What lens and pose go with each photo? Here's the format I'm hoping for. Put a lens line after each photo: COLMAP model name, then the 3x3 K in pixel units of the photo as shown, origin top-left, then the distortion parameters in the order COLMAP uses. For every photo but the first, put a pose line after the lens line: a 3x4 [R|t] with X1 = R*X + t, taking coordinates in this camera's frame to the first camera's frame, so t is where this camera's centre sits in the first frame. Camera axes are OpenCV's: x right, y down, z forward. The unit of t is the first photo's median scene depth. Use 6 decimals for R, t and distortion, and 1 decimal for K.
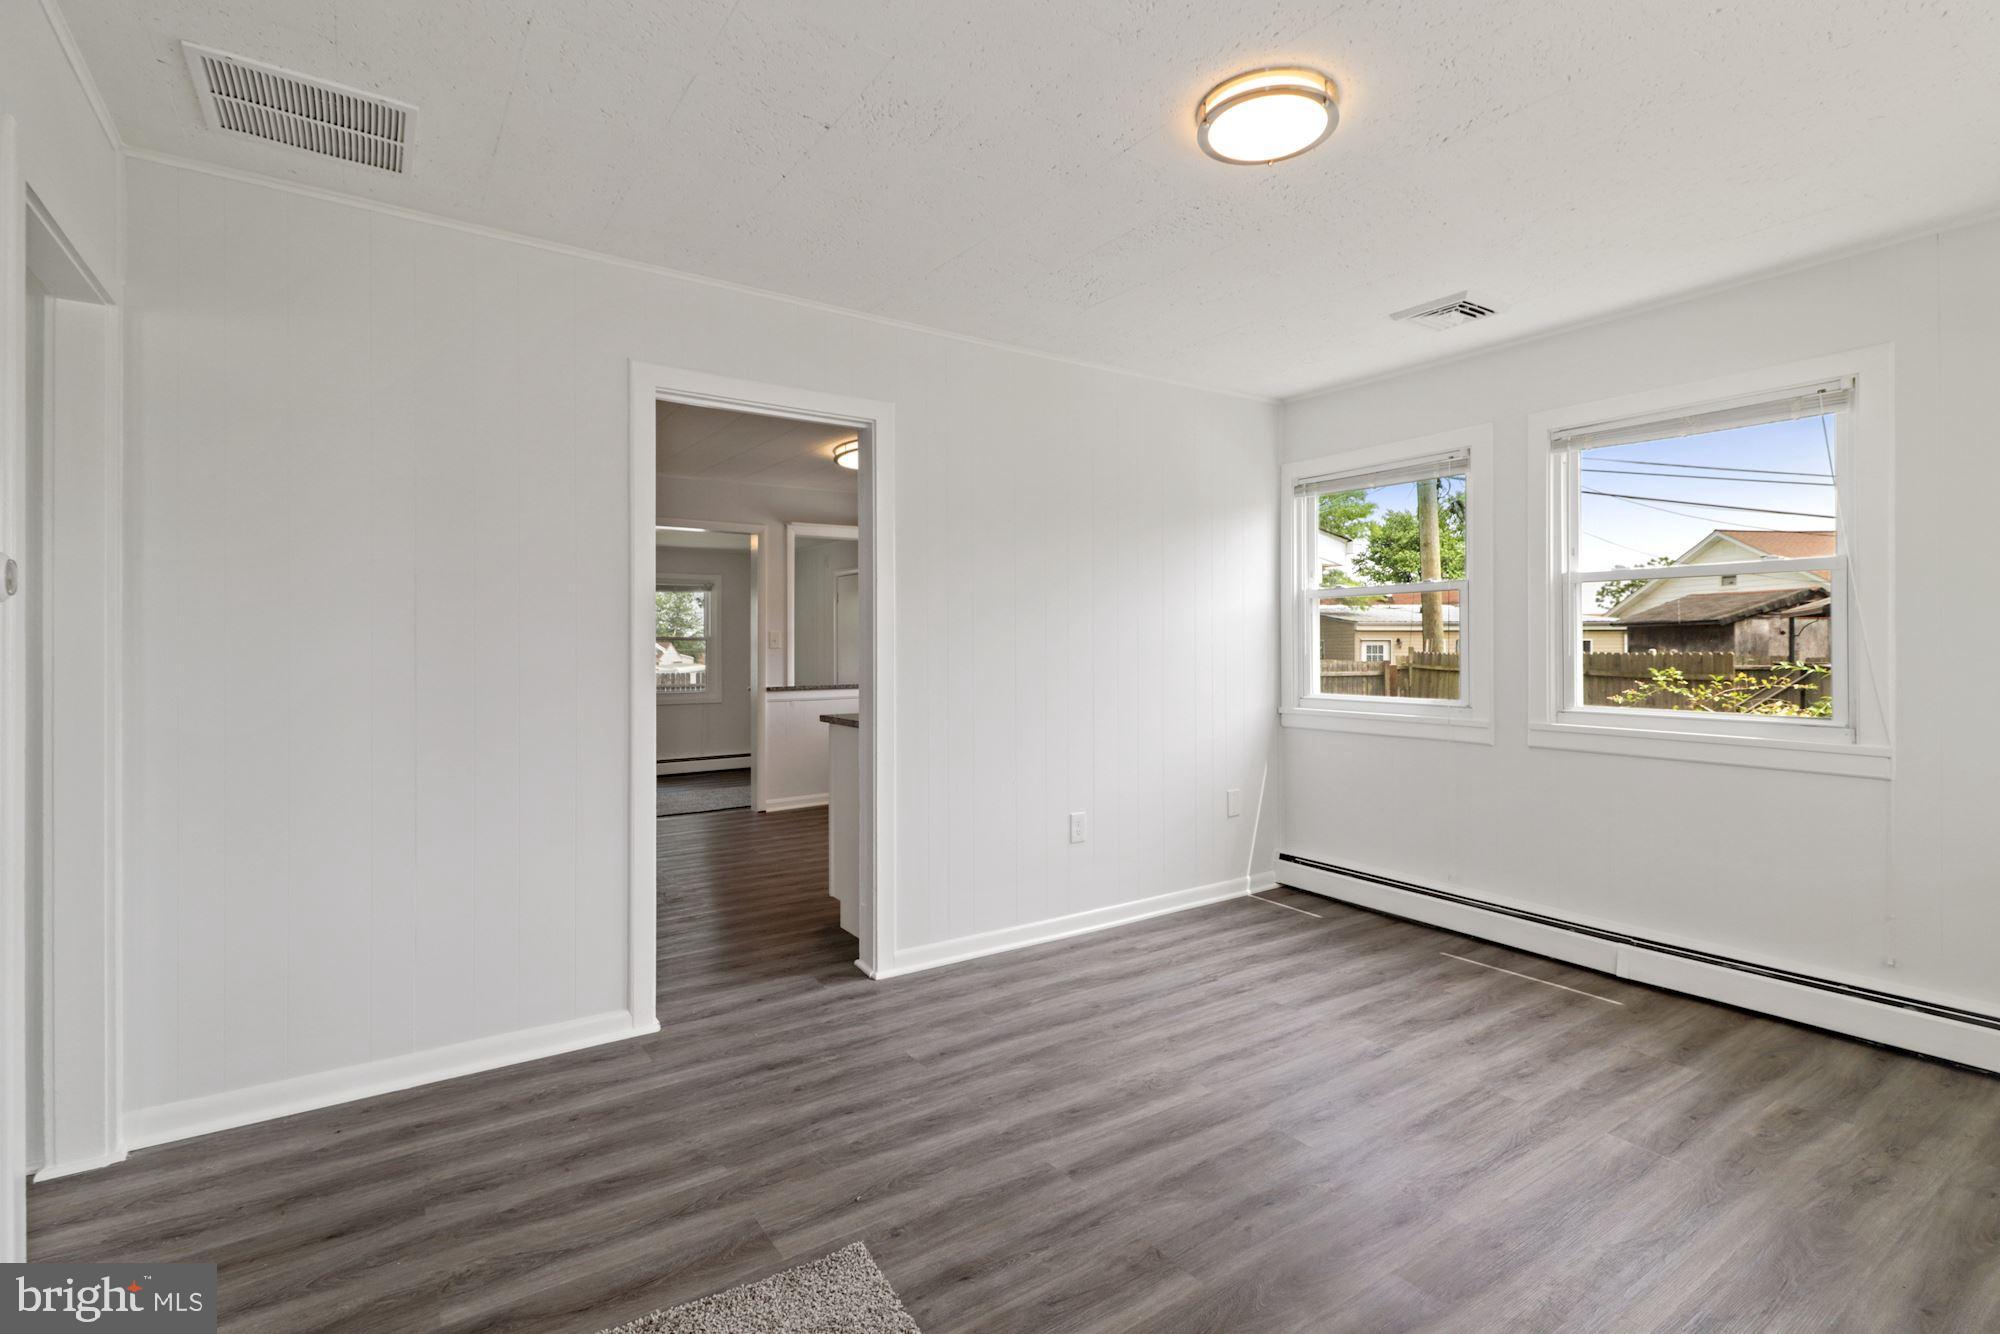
lens RADIAL K [[935.6, 0, 1006.4], [0, 935.6, 647.7], [0, 0, 1]] dist [0.015595, -0.008405]
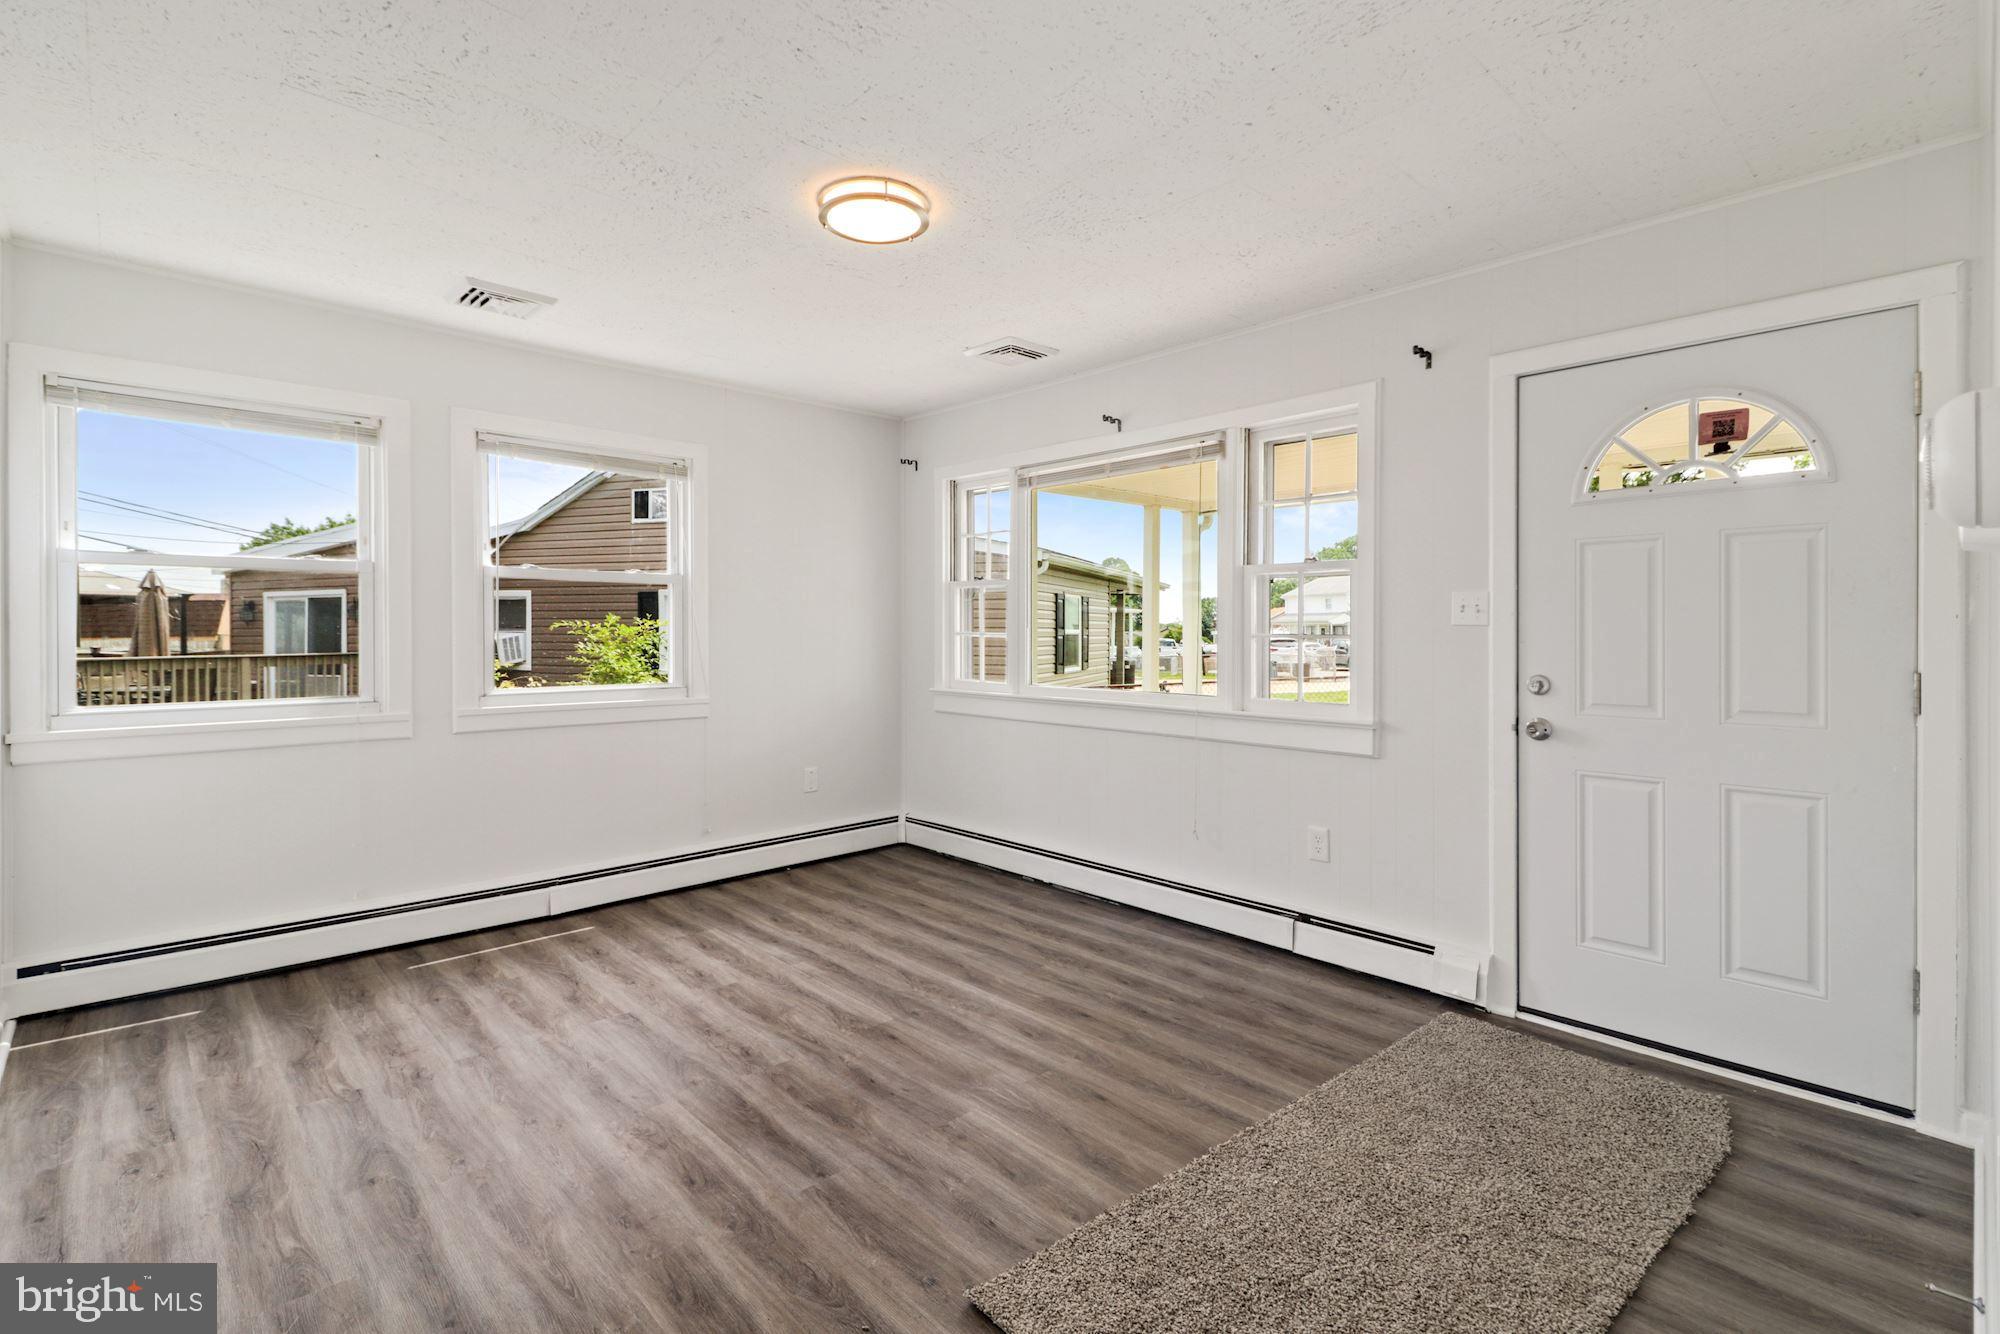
lens RADIAL K [[935.6, 0, 1023.6], [0, 935.6, 633.4], [0, 0, 1]] dist [0.015595, -0.008405]
pose [[-0.183093, -0.003324, 0.983090, -0.697919], [0.000615, 0.999994, 0.003495, -0.007491], [-0.983095, 0.001244, -0.183090, 0.726702]]
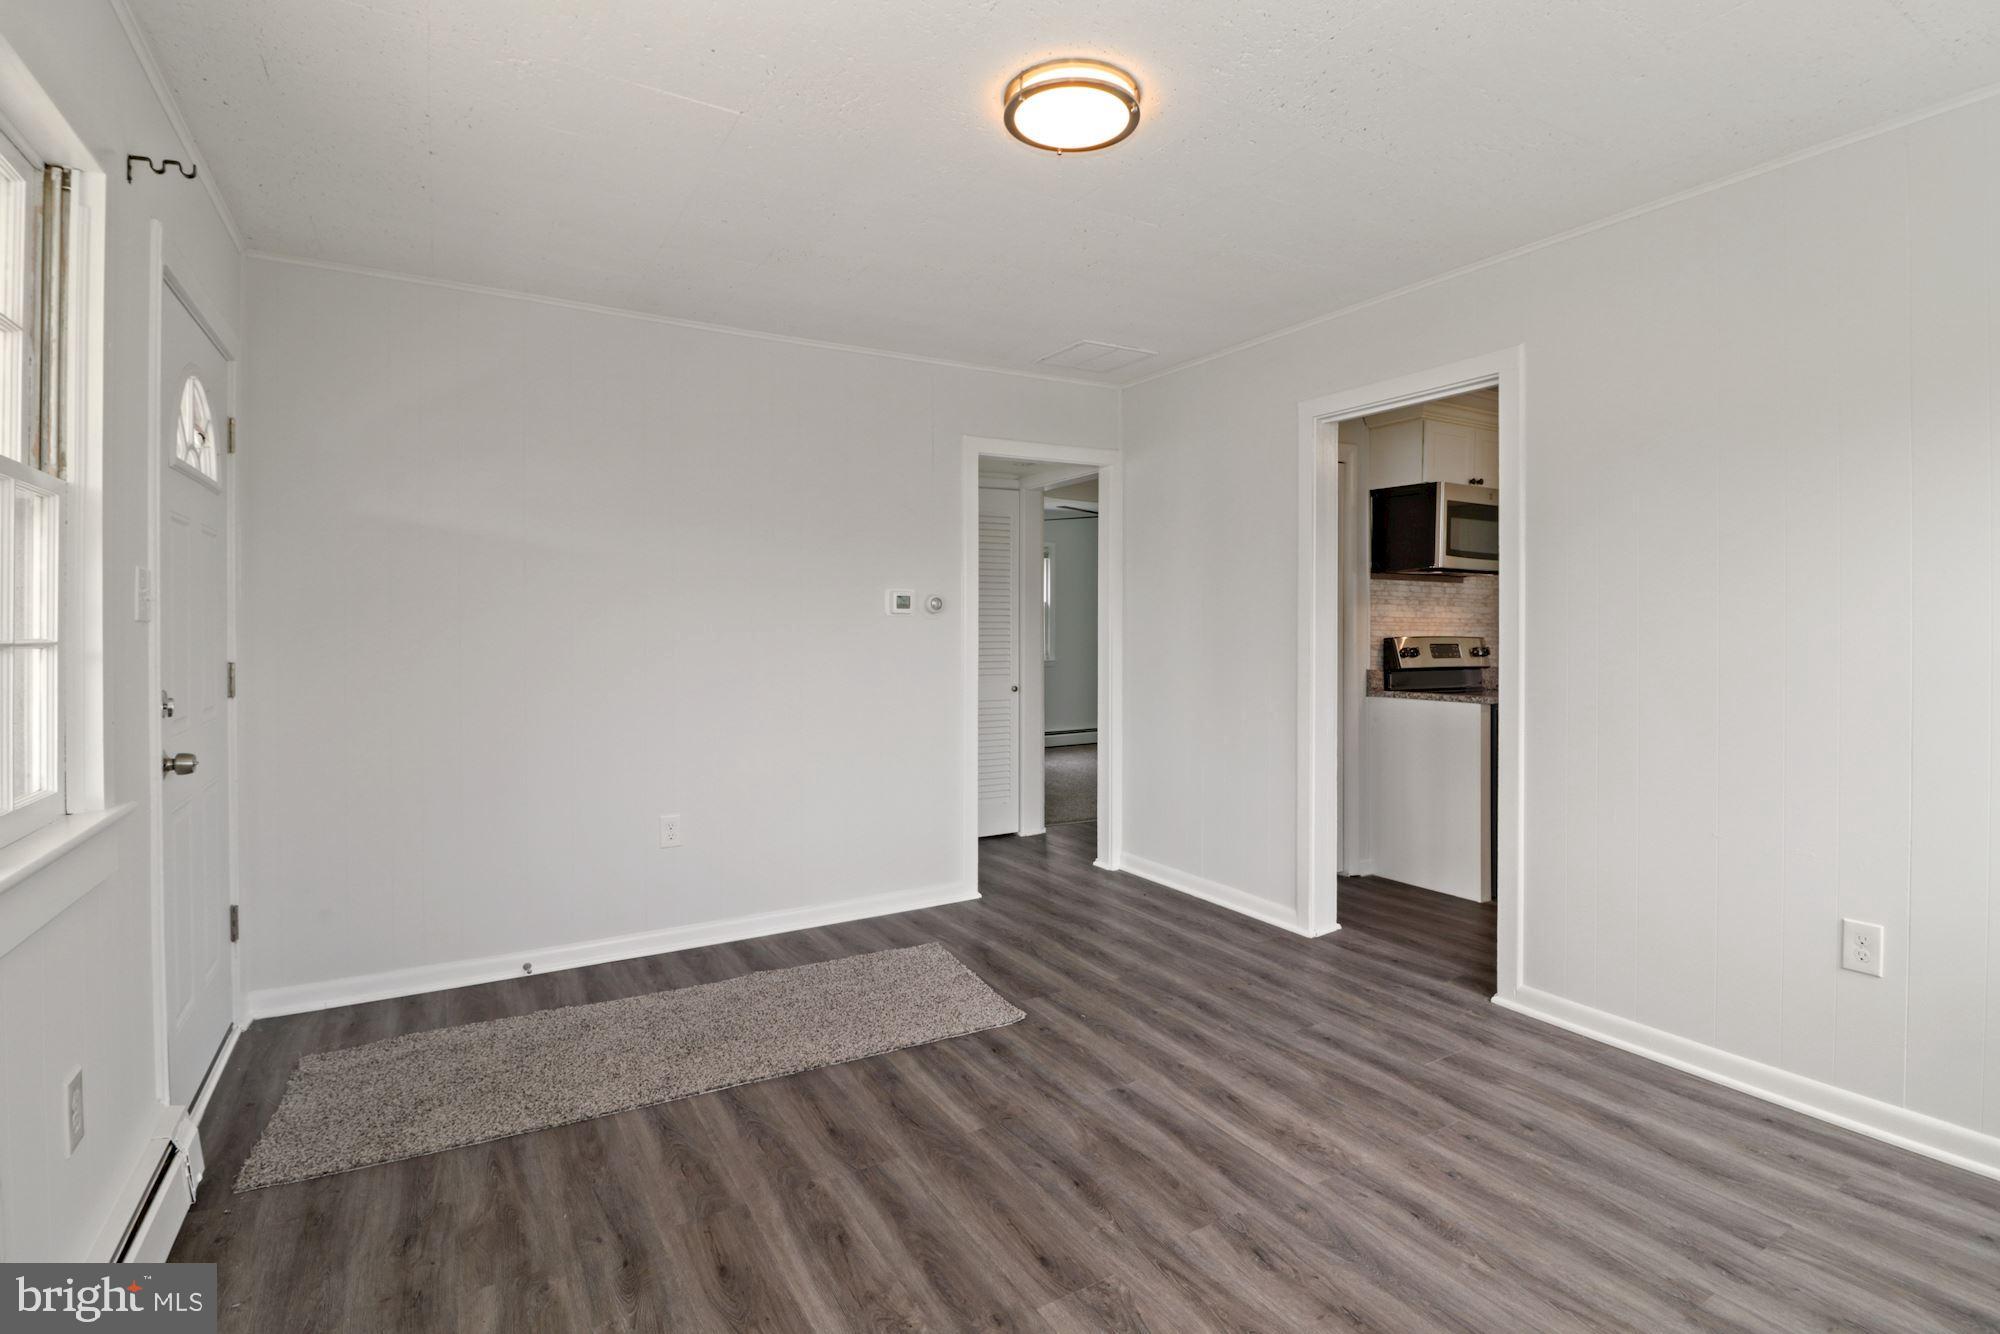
lens RADIAL K [[935.6, 0, 1033.7], [0, 935.6, 615.7], [0, 0, 1]] dist [0.015595, -0.008405]
pose [[-0.032577, -0.007959, -0.999438, 0.917187], [-0.000251, 0.999968, -0.007955, -0.009649], [0.999469, -0.000009, -0.032578, 0.696187]]
